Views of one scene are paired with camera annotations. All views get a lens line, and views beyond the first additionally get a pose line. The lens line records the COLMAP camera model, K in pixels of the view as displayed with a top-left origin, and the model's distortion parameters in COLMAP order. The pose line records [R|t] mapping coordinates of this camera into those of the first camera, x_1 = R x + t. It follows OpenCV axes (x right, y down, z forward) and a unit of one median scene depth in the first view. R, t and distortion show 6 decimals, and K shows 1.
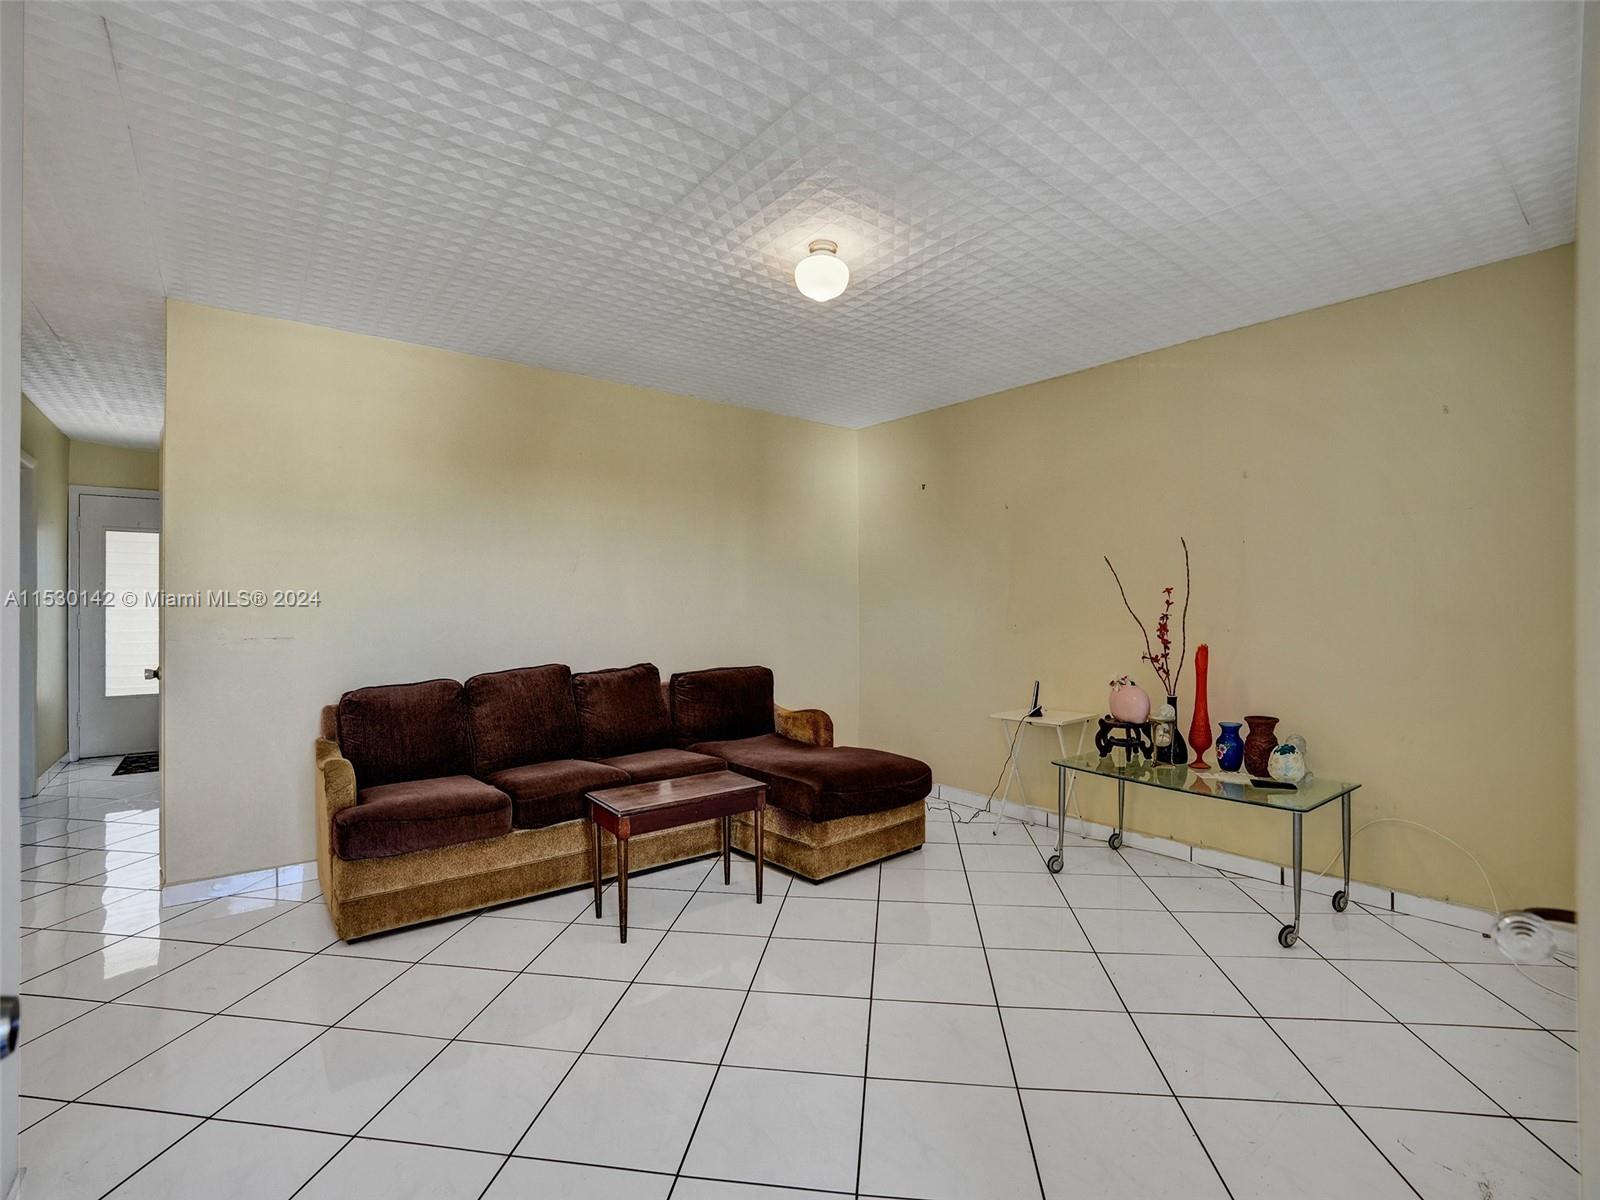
lens RADIAL K [[747.7, 0, 801.9], [0, 747.7, 594.2], [0, 0, 1]] dist [-0.044531, 0.017741]
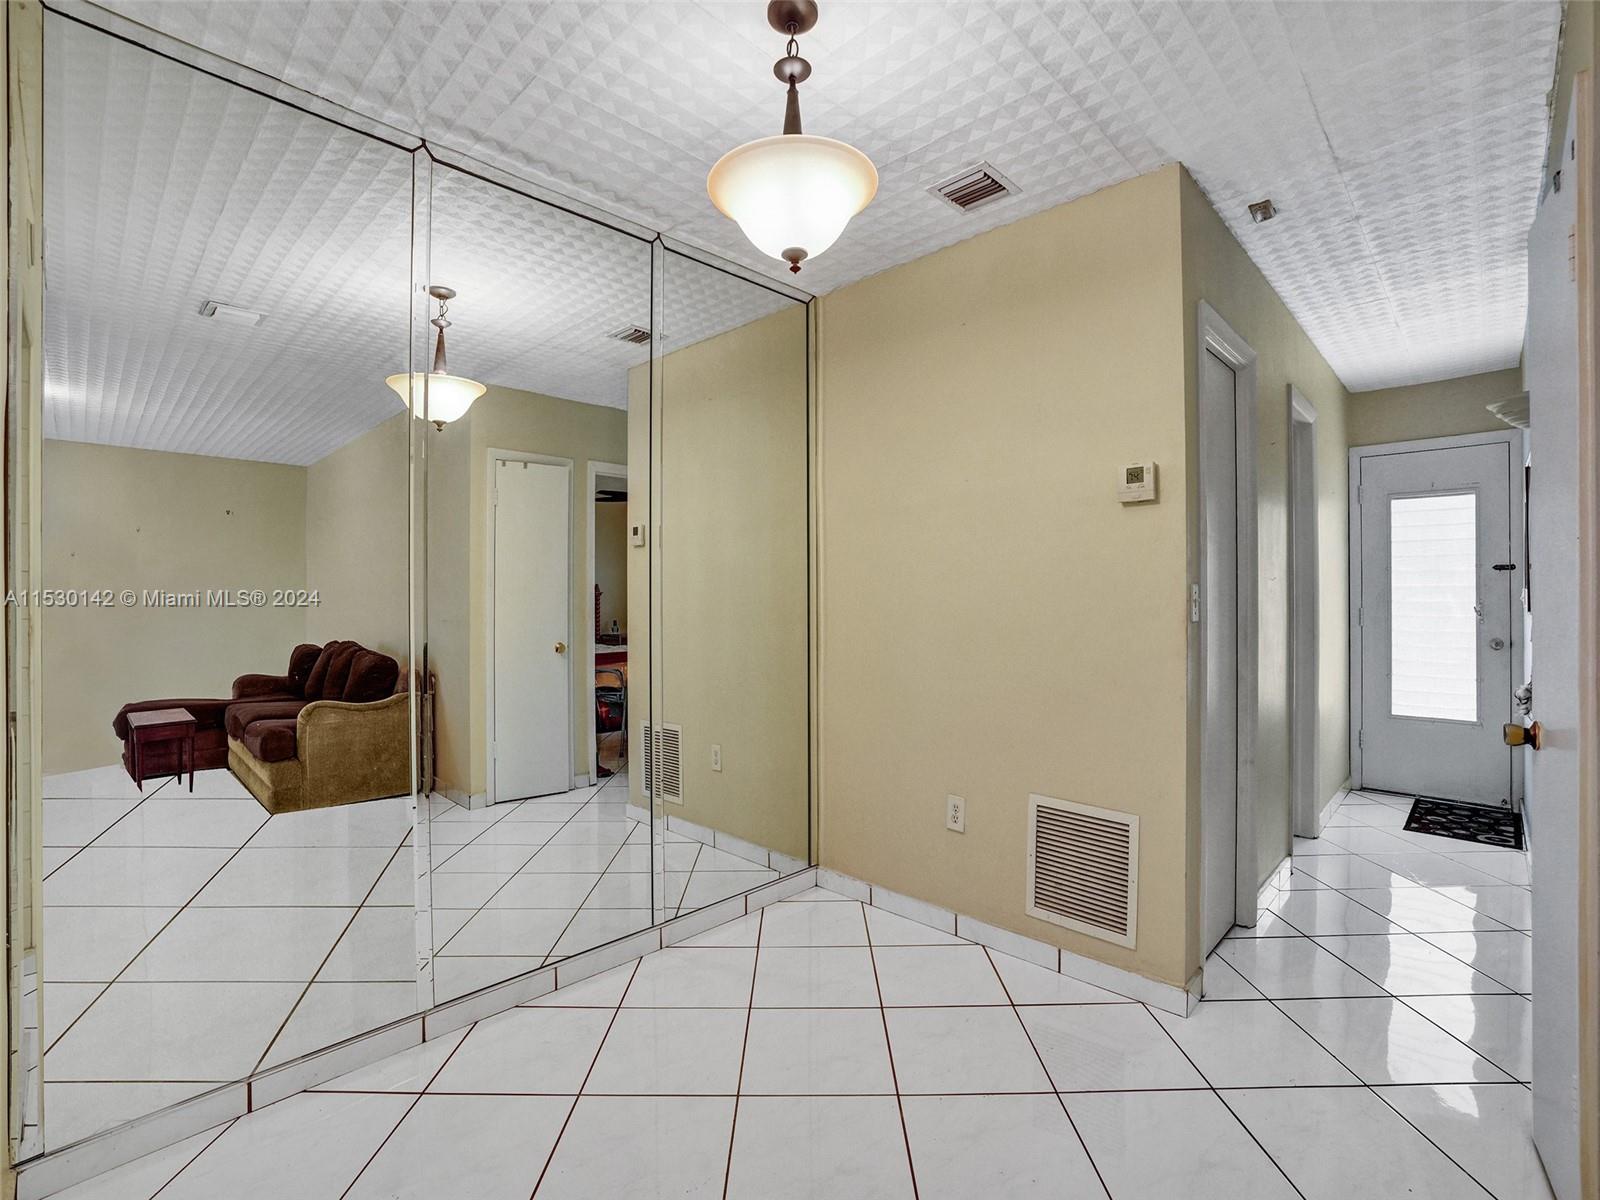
lens RADIAL K [[747.7, 0, 801.9], [0, 747.7, 594.2], [0, 0, 1]] dist [-0.044531, 0.017741]
pose [[0.143577, 0.000700, -0.989639, -0.292138], [0.004157, 0.999990, 0.001311, 0.009850], [0.989630, -0.004302, 0.143573, 0.282463]]
